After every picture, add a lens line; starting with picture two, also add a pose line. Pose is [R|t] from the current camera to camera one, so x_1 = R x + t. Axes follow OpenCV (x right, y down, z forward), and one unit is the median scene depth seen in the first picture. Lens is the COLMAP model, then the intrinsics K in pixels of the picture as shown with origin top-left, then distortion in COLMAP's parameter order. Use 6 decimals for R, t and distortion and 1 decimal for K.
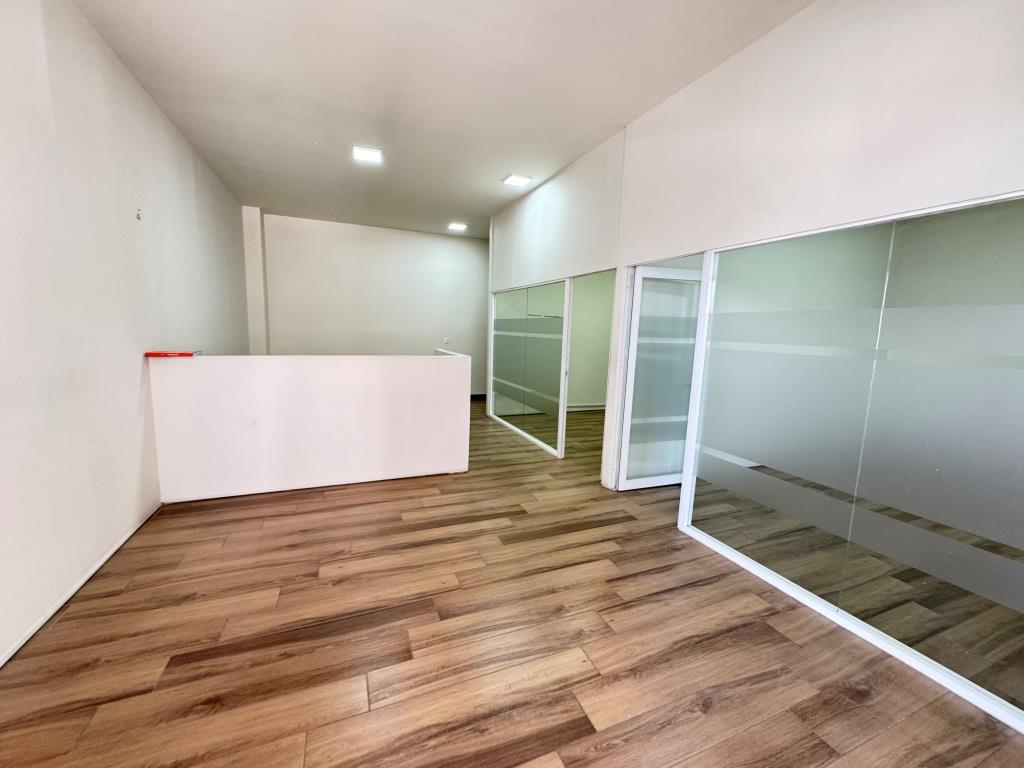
lens RADIAL K [[405.9, 0, 511.5], [0, 405.9, 381.9], [0, 0, 1]] dist [-0.002864, 0.000552]
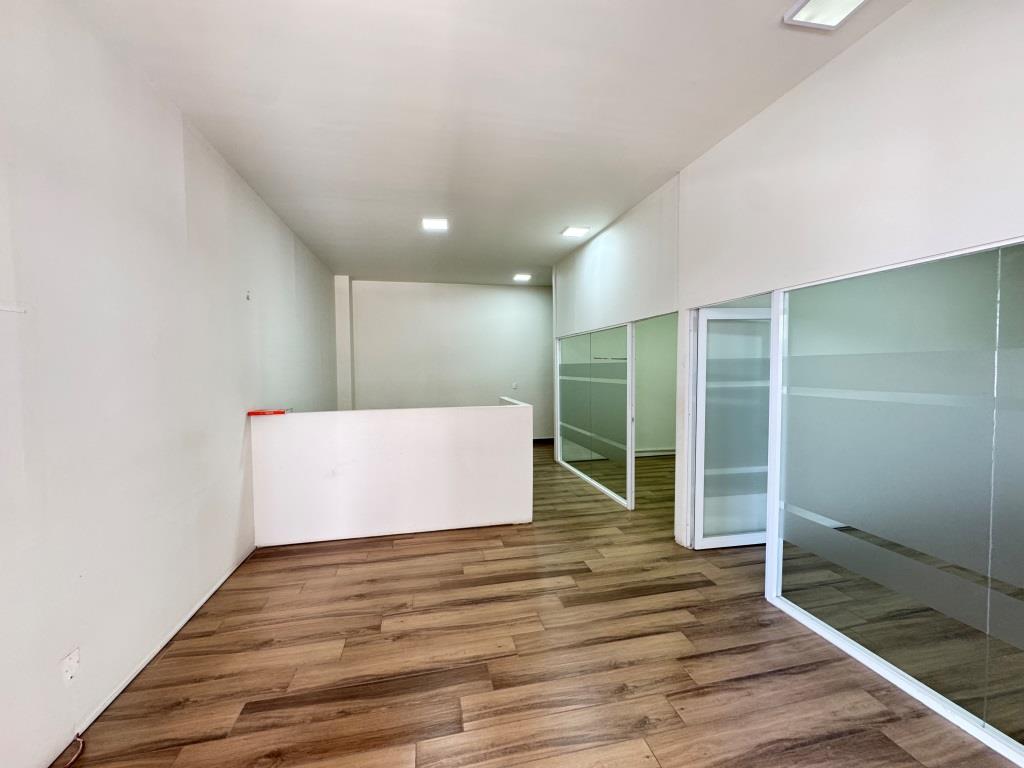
lens RADIAL K [[405.9, 0, 512.6], [0, 405.9, 382.8], [0, 0, 1]] dist [-0.002864, 0.000552]
pose [[0.983496, -0.034937, -0.177525, 0.043334], [0.017813, 0.995110, -0.097151, -0.028590], [0.180051, 0.092386, 0.979309, -0.001456]]
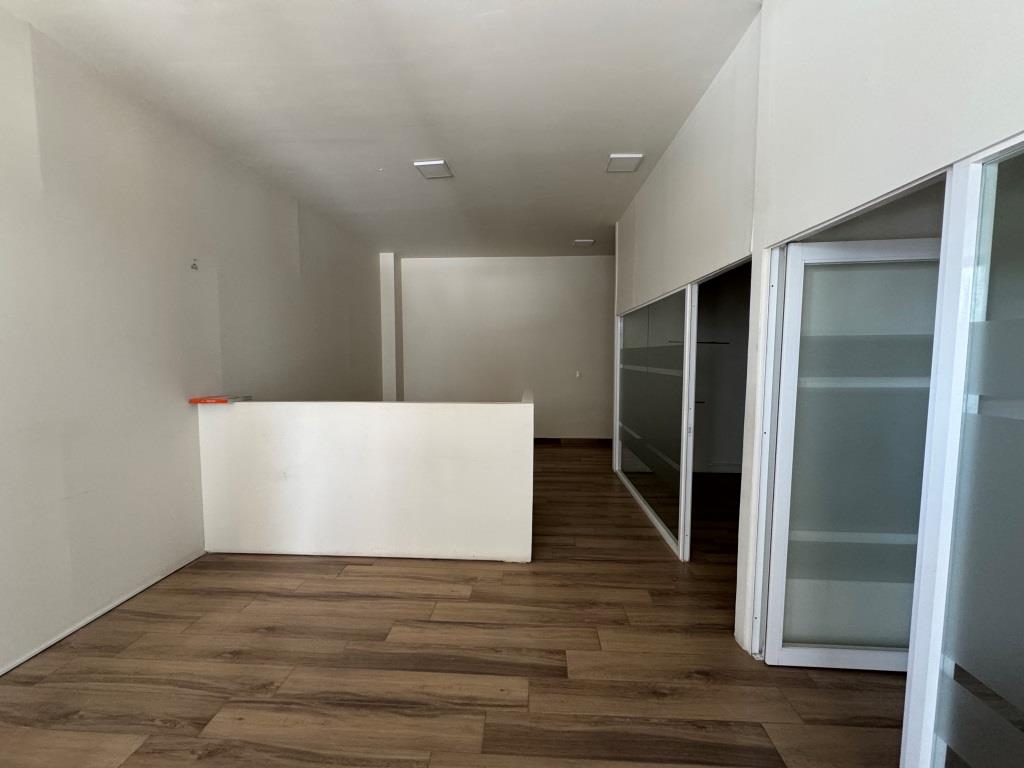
lens RADIAL K [[405.9, 0, 513.8], [0, 405.9, 381.3], [0, 0, 1]] dist [-0.002864, 0.000552]
pose [[0.903302, -0.004710, -0.428980, 0.239402], [-0.028565, 0.997060, -0.071097, -0.065097], [0.428053, 0.076476, 0.900512, 0.430665]]
